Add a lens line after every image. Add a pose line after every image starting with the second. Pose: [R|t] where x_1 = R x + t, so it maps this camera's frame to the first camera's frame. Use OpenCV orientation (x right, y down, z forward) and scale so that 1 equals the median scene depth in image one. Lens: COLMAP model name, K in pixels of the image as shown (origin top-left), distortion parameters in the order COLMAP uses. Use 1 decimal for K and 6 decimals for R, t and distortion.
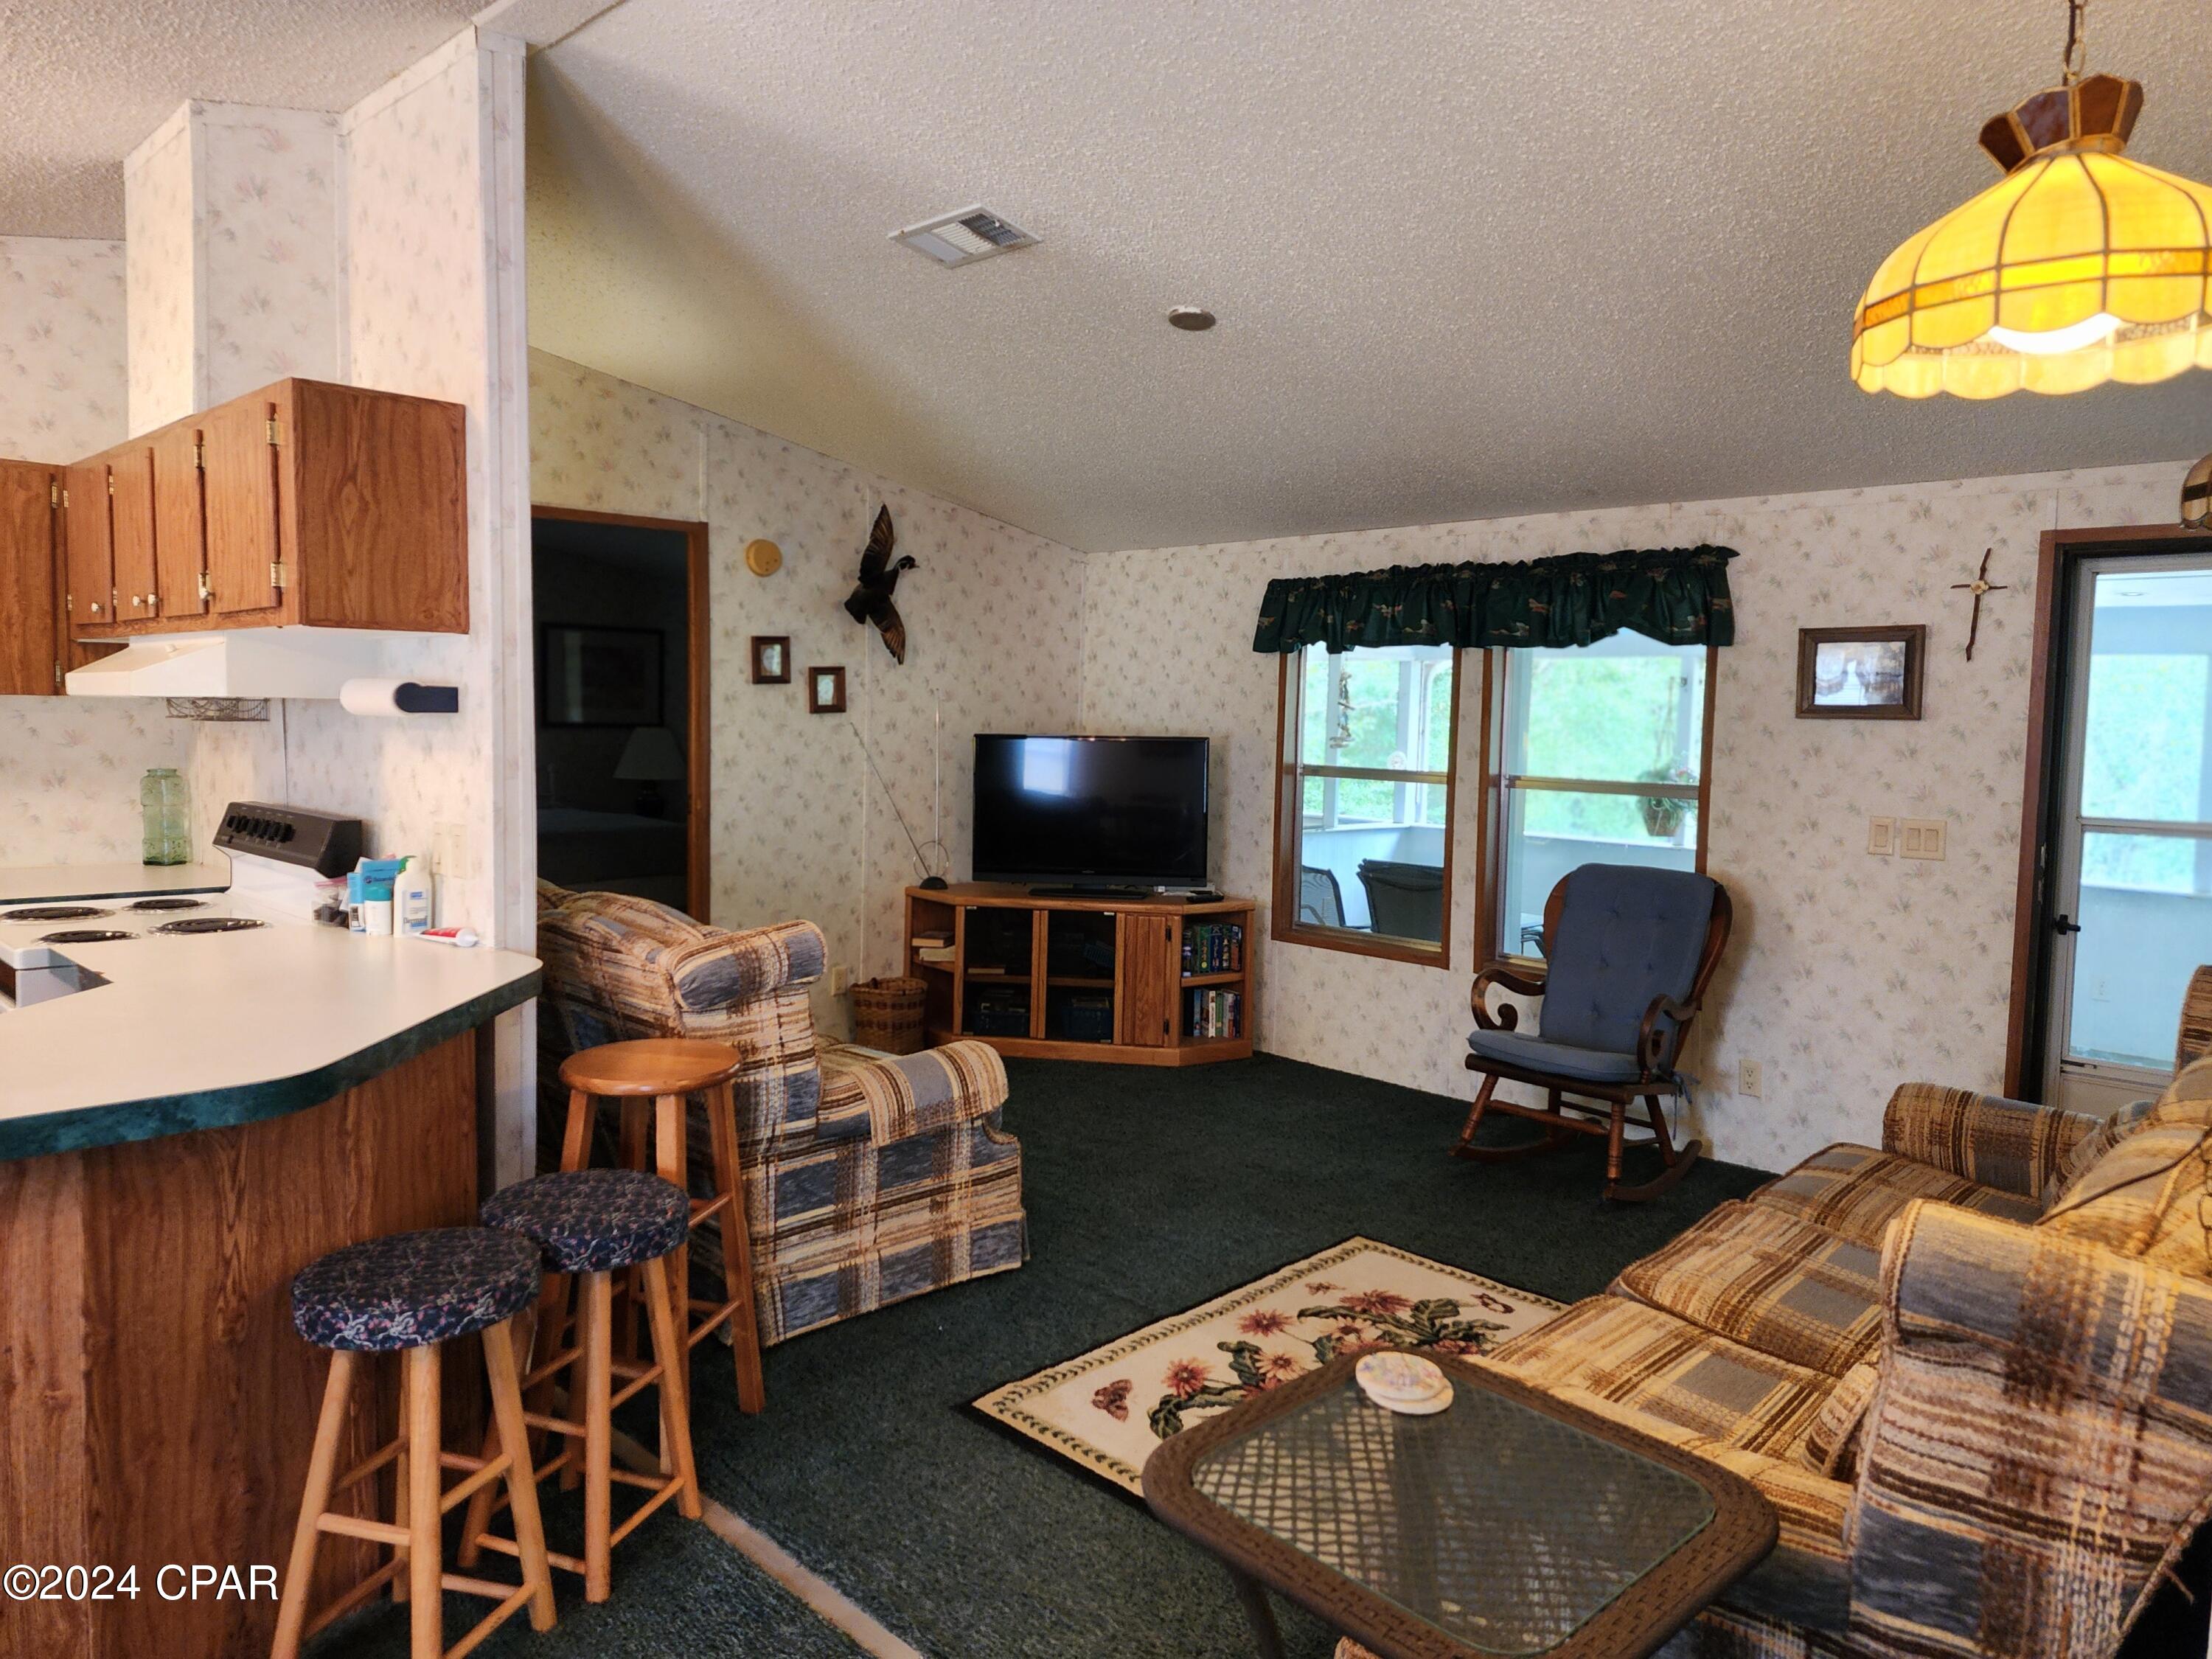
lens RADIAL K [[1490.3, 0, 1108.9], [0, 1490.3, 835.3], [0, 0, 1]] dist [0.062397, -0.053978]
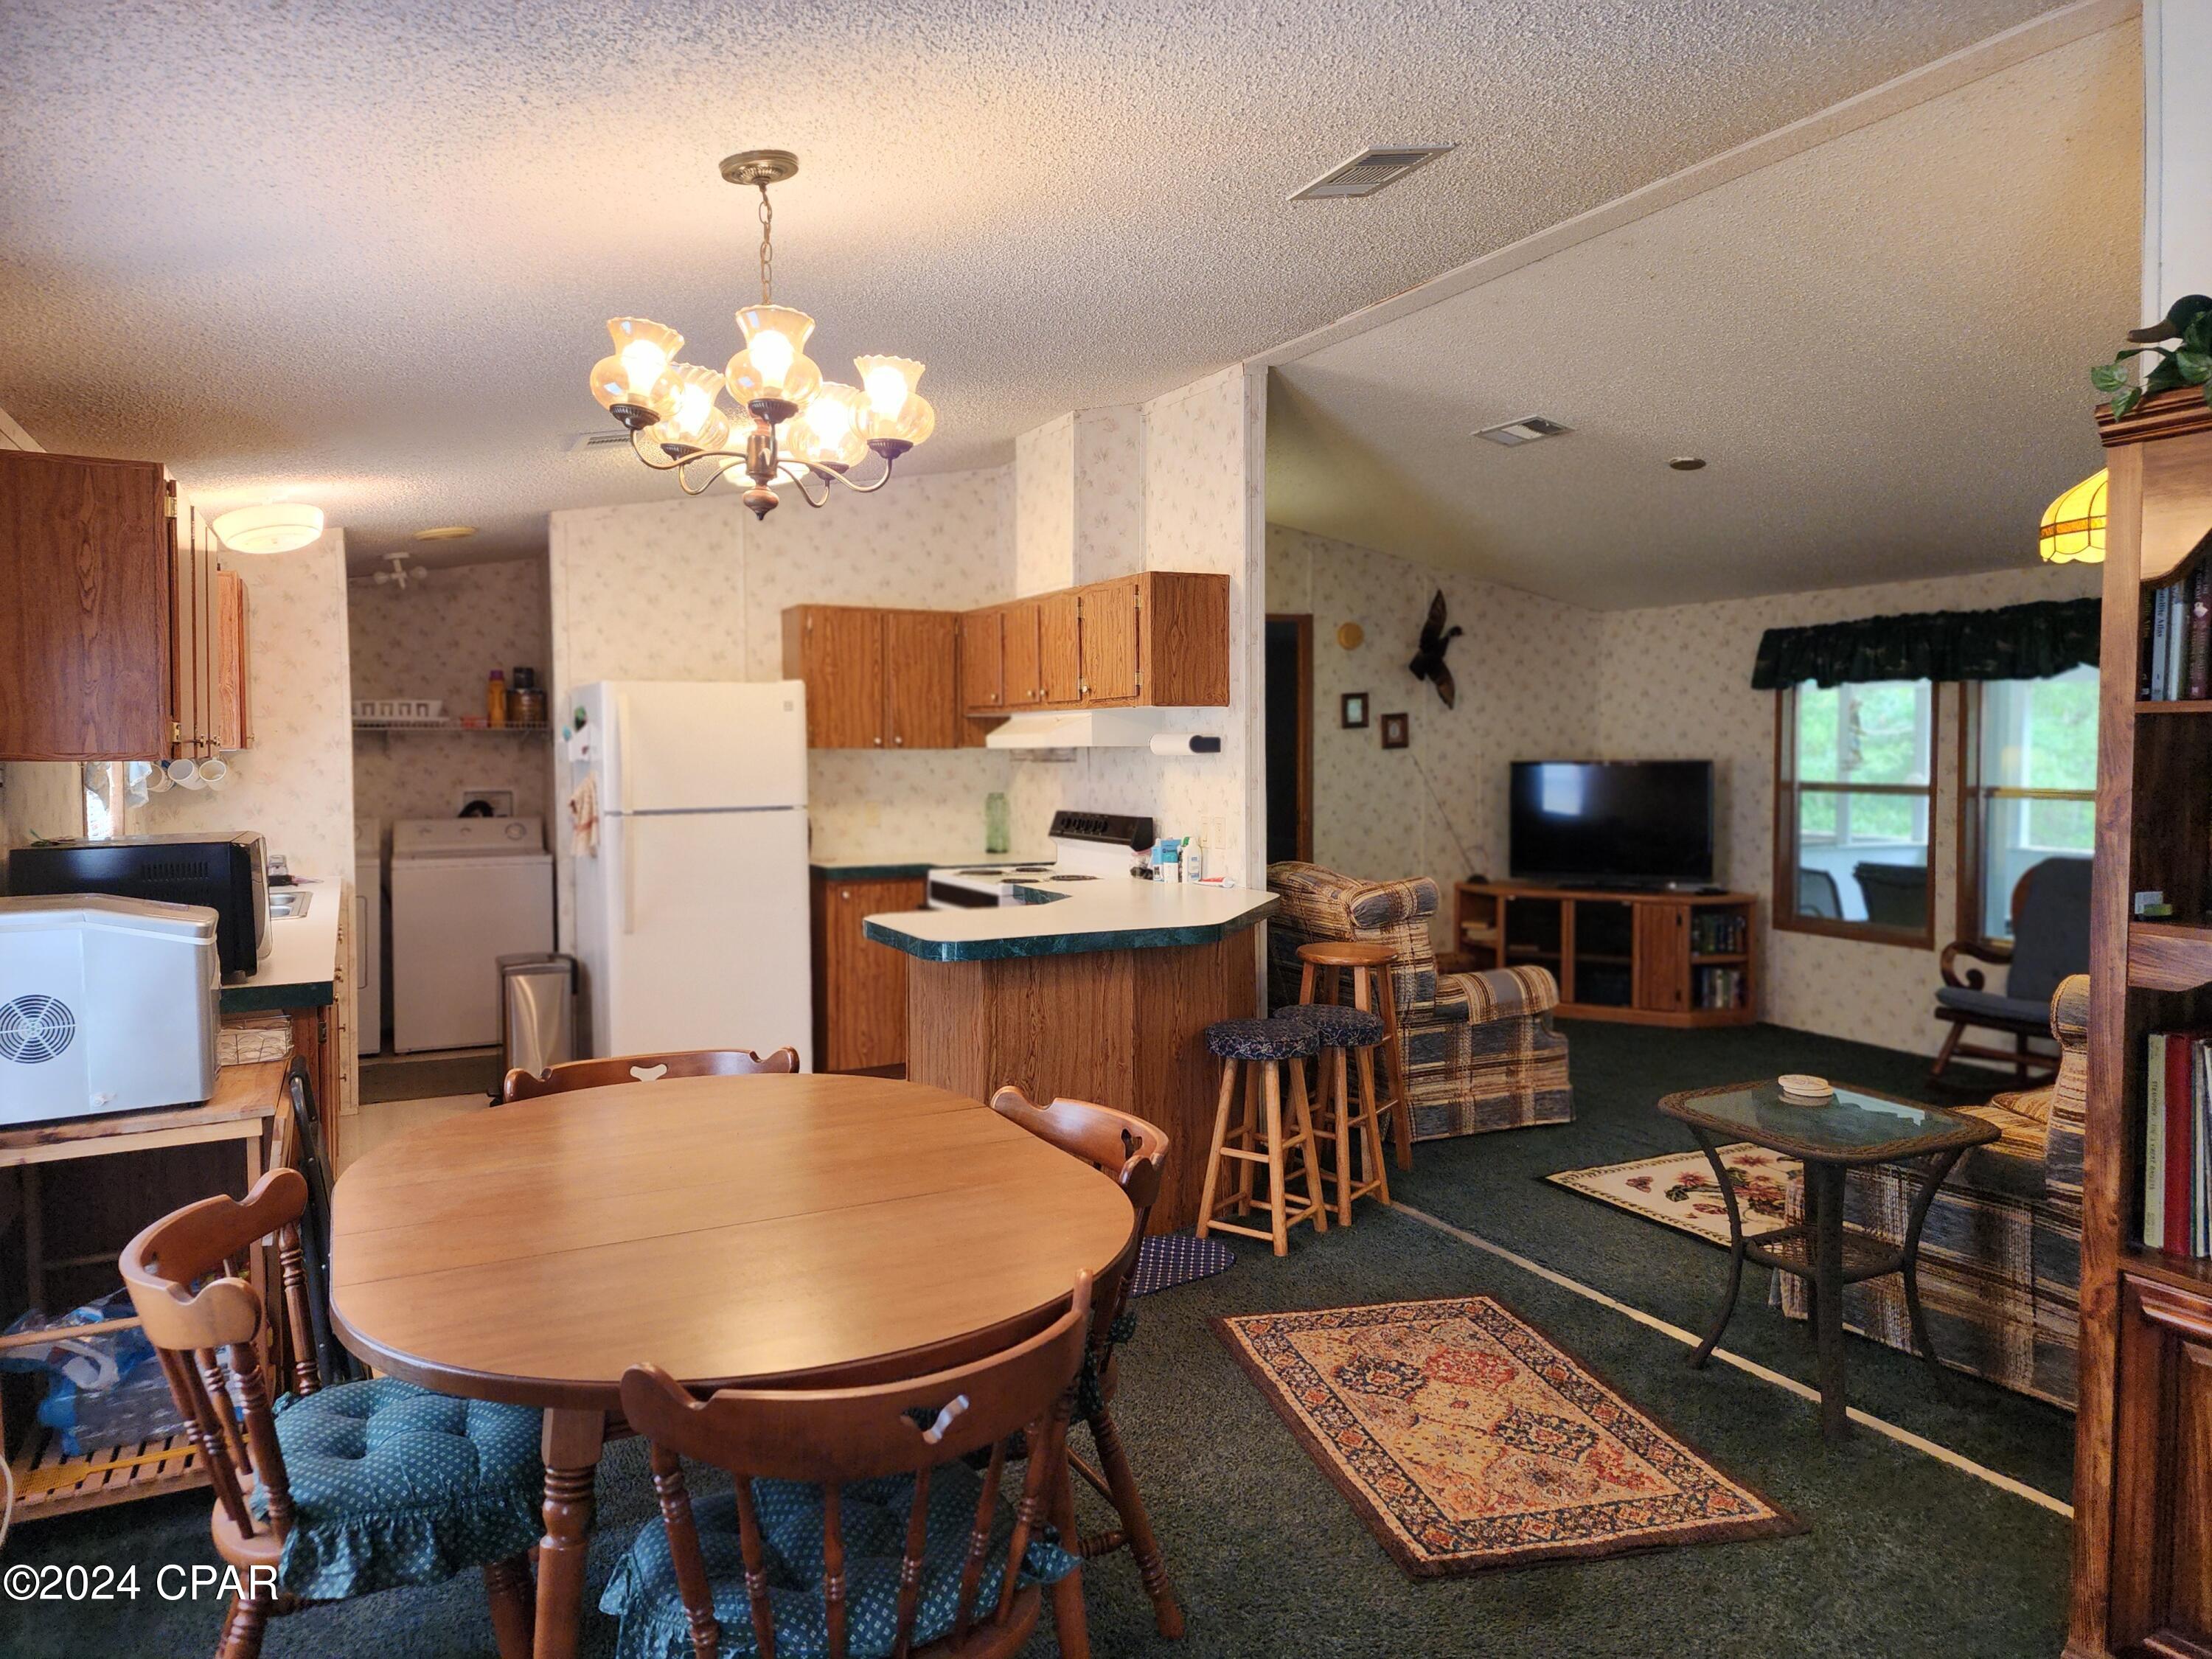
lens RADIAL K [[1490.3, 0, 1090.9], [0, 1490.3, 796.0], [0, 0, 1]] dist [0.062397, -0.053978]
pose [[0.943767, -0.012509, -0.330375, -0.011456], [-0.004628, 0.998686, -0.051034, 0.048085], [0.330579, 0.049693, 0.942469, -0.552030]]
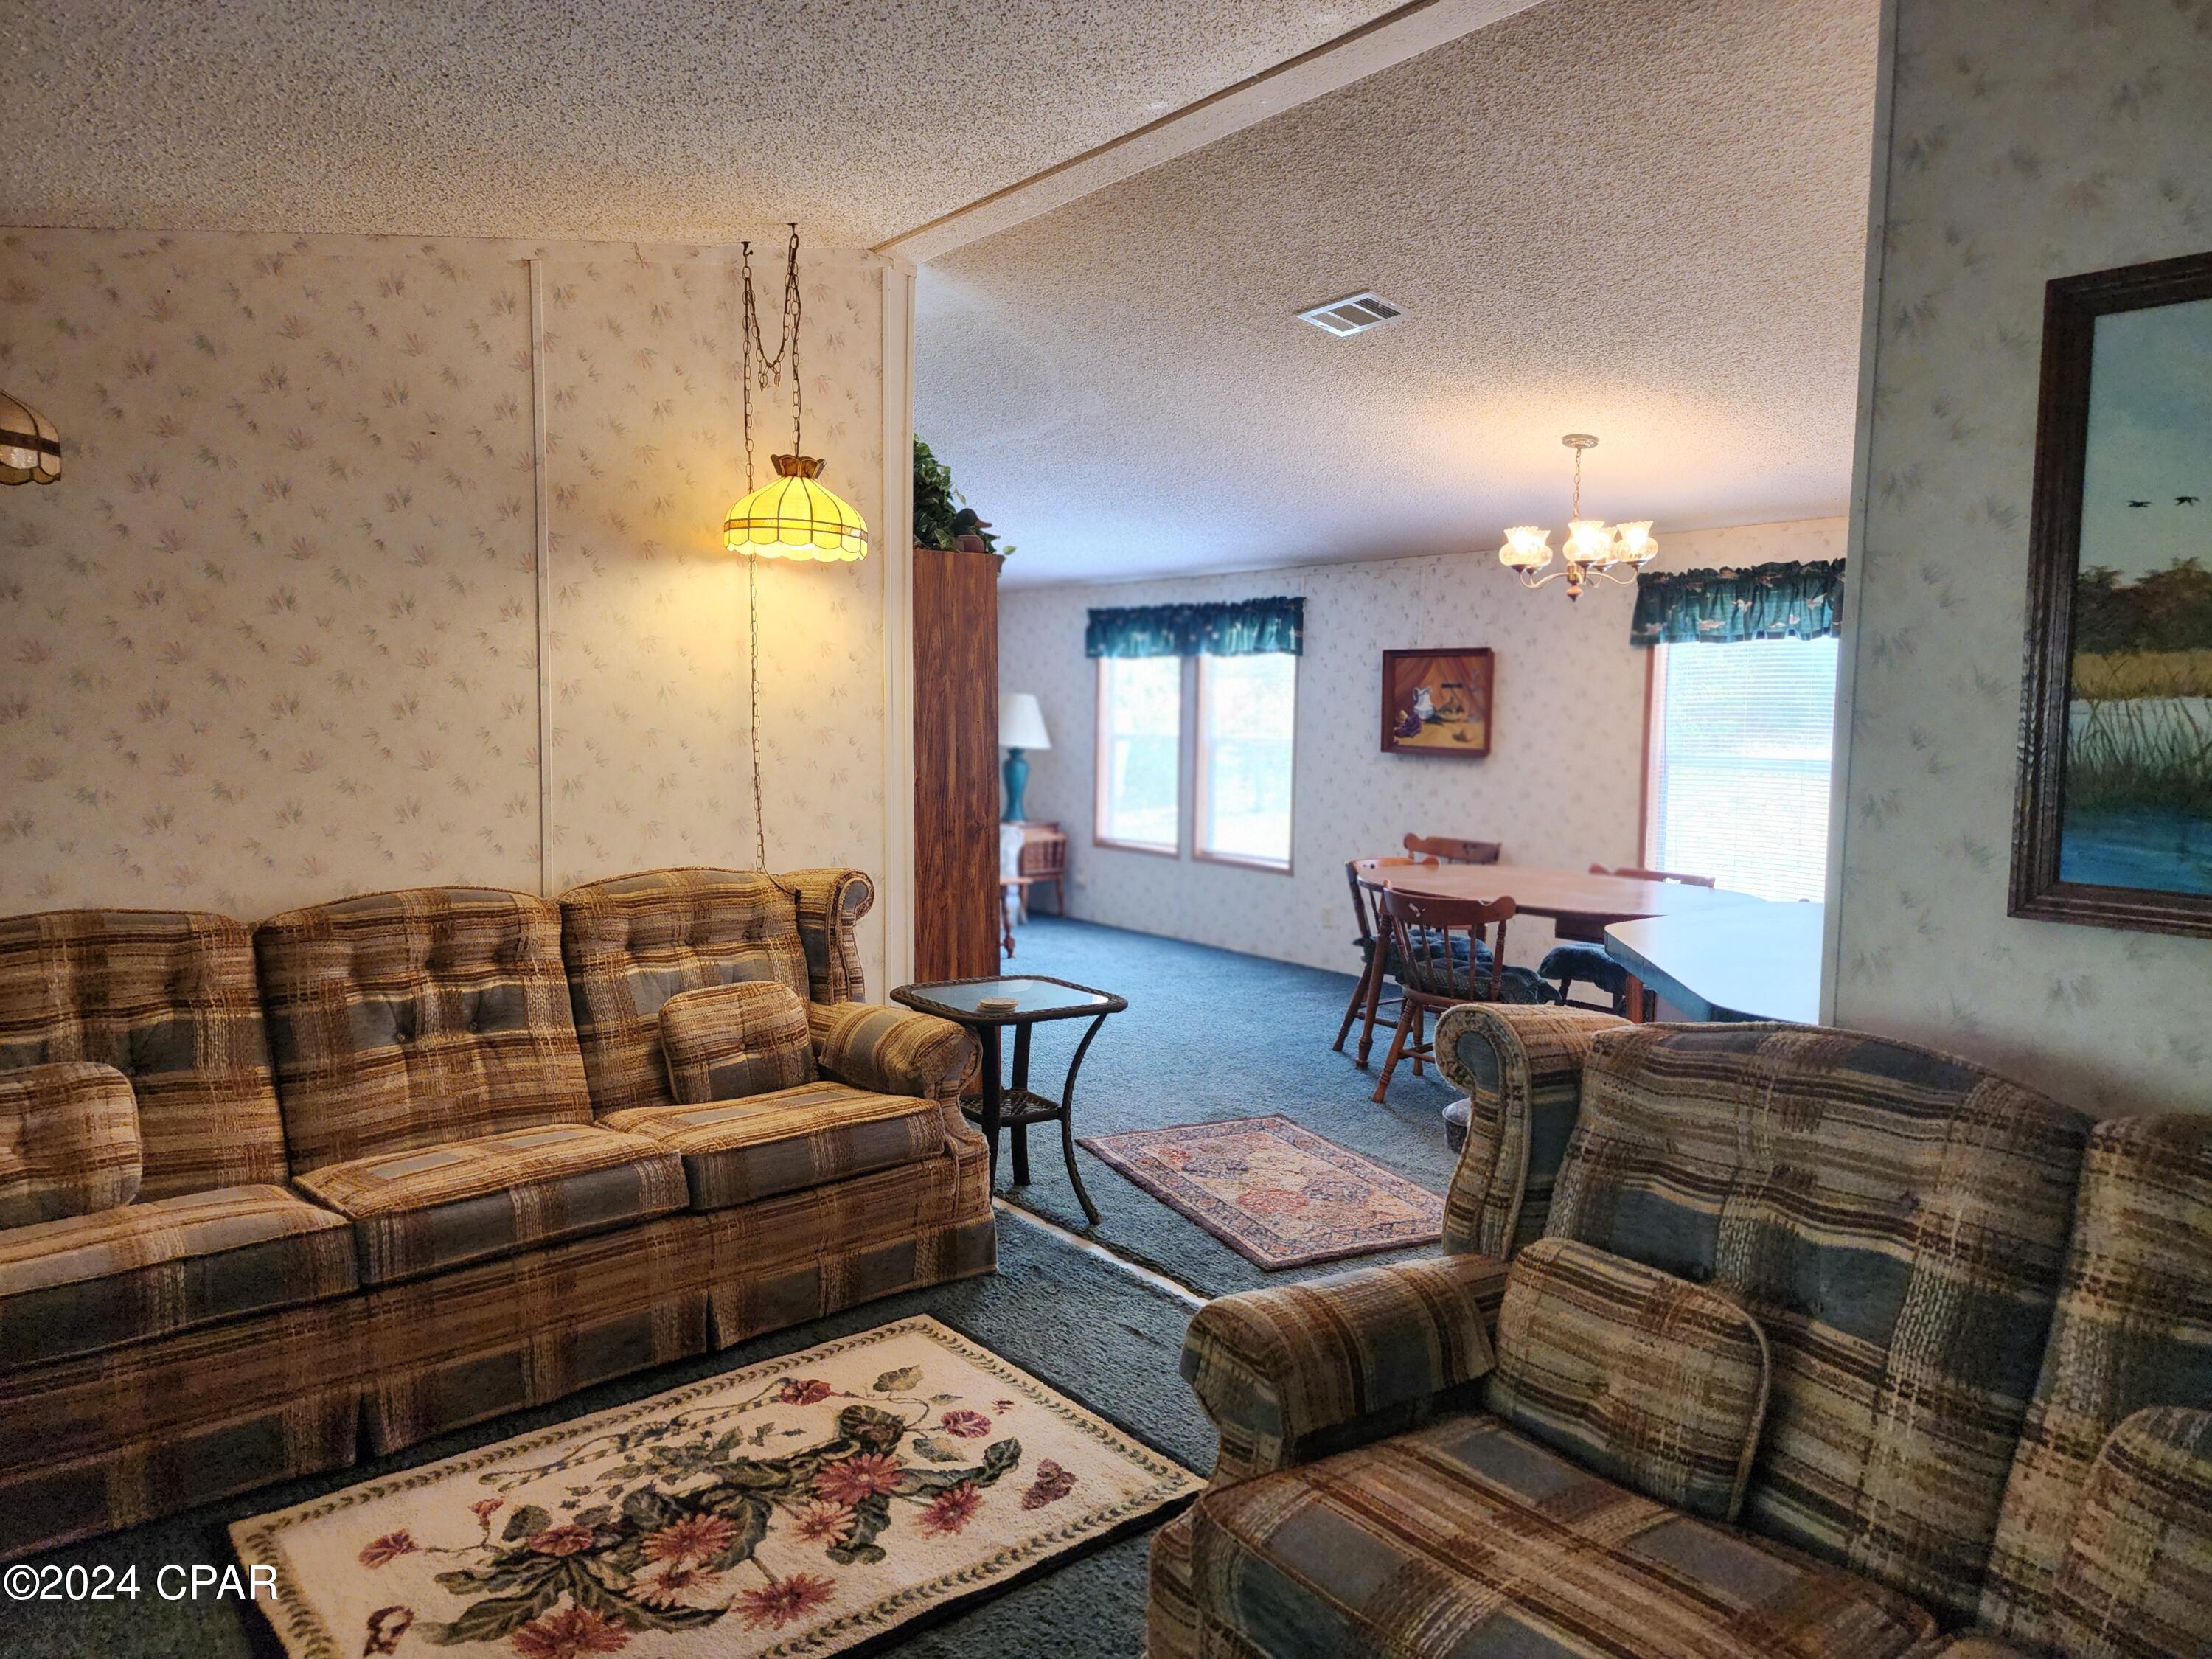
lens RADIAL K [[1490.3, 0, 1107.7], [0, 1490.3, 819.2], [0, 0, 1]] dist [0.062397, -0.053978]
pose [[-0.992725, -0.037271, 0.114486, -0.095167], [-0.018104, 0.986277, 0.164101, -0.121650], [-0.119031, 0.160835, -0.979777, 1.473817]]
